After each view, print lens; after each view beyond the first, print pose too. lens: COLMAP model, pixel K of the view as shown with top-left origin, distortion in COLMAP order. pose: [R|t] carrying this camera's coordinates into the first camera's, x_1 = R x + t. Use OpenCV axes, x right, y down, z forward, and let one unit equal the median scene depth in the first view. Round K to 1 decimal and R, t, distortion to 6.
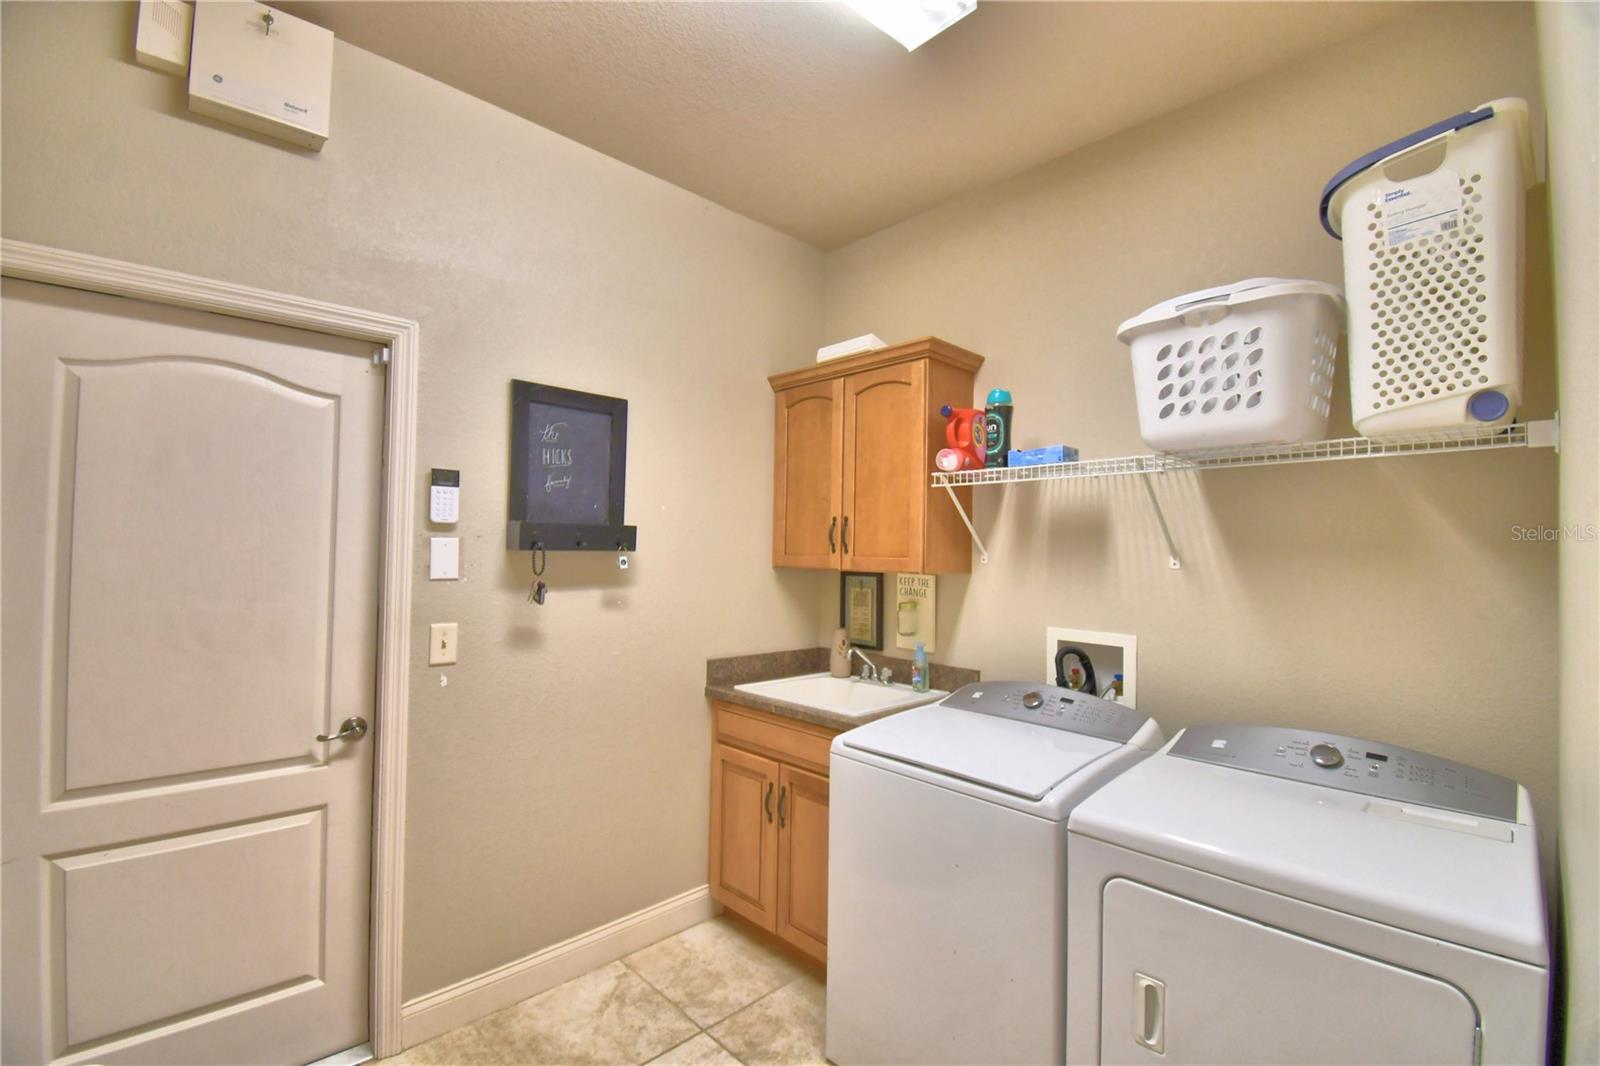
lens RADIAL K [[697.1, 0, 794.6], [0, 697.1, 533.9], [0, 0, 1]] dist [0.022276, -0.028207]
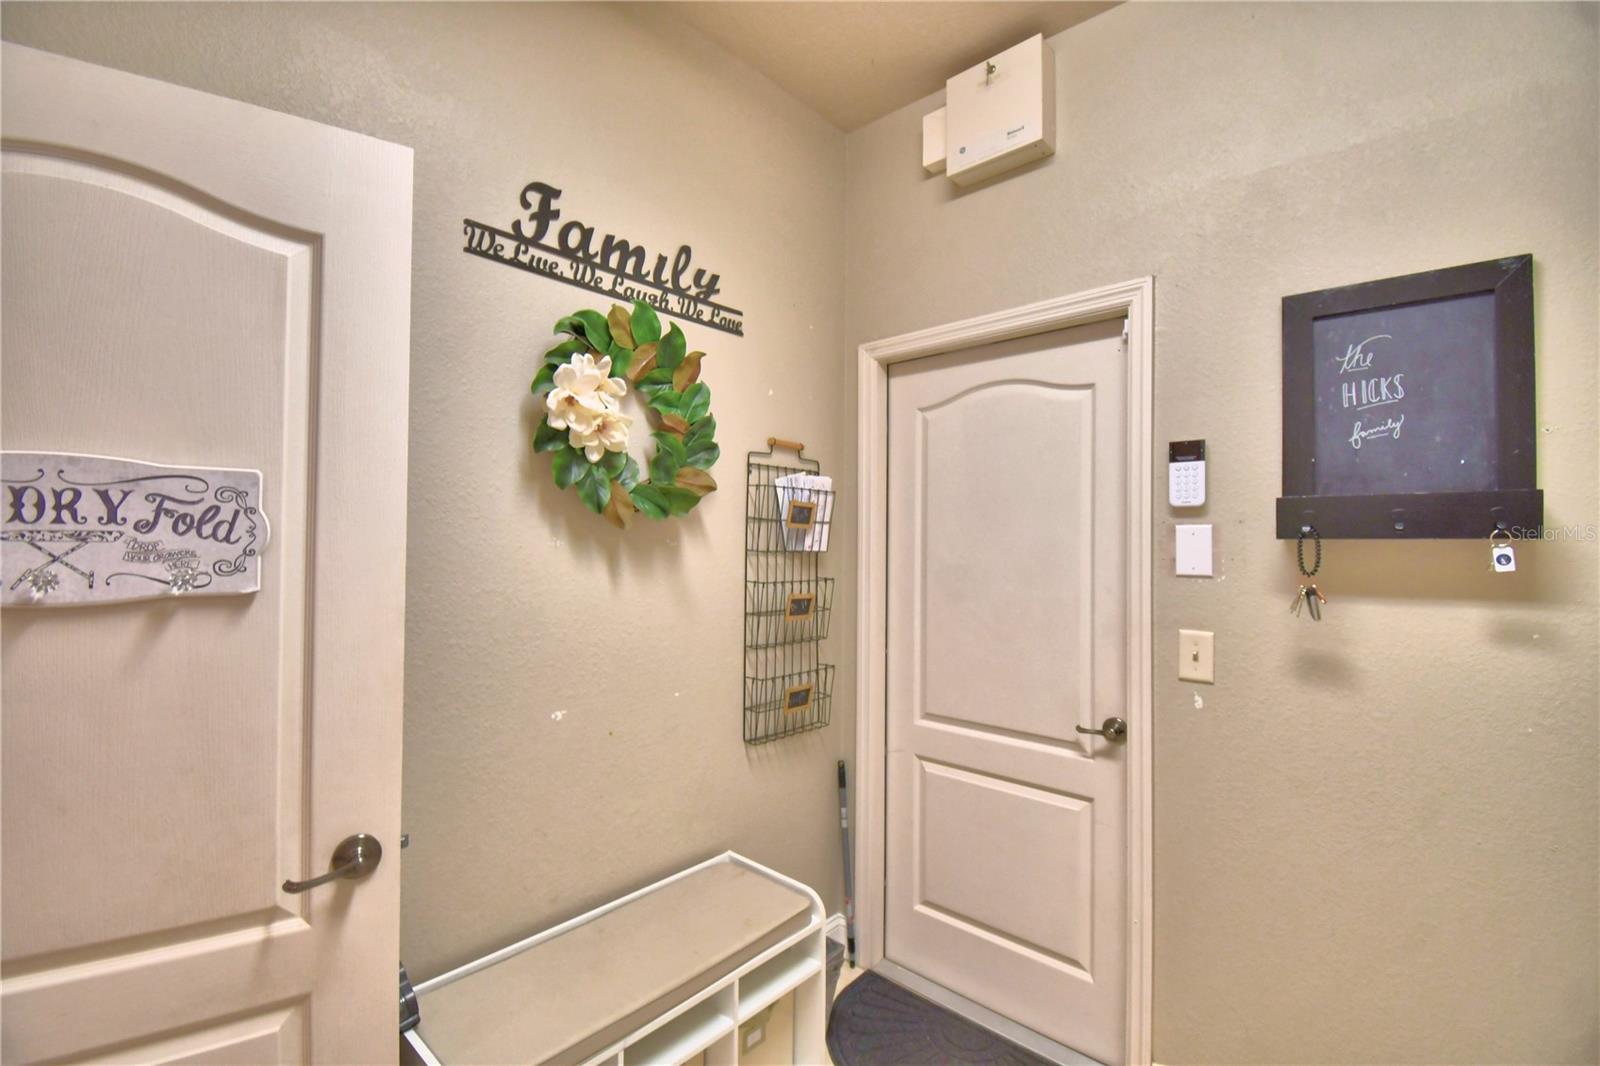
lens RADIAL K [[697.1, 0, 794.6], [0, 697.1, 533.9], [0, 0, 1]] dist [0.022276, -0.028207]
pose [[0.074848, -0.026429, -0.996845, 0.274104], [0.016601, 0.999543, -0.025254, 0.029021], [0.997057, -0.014659, 0.075253, 0.478575]]
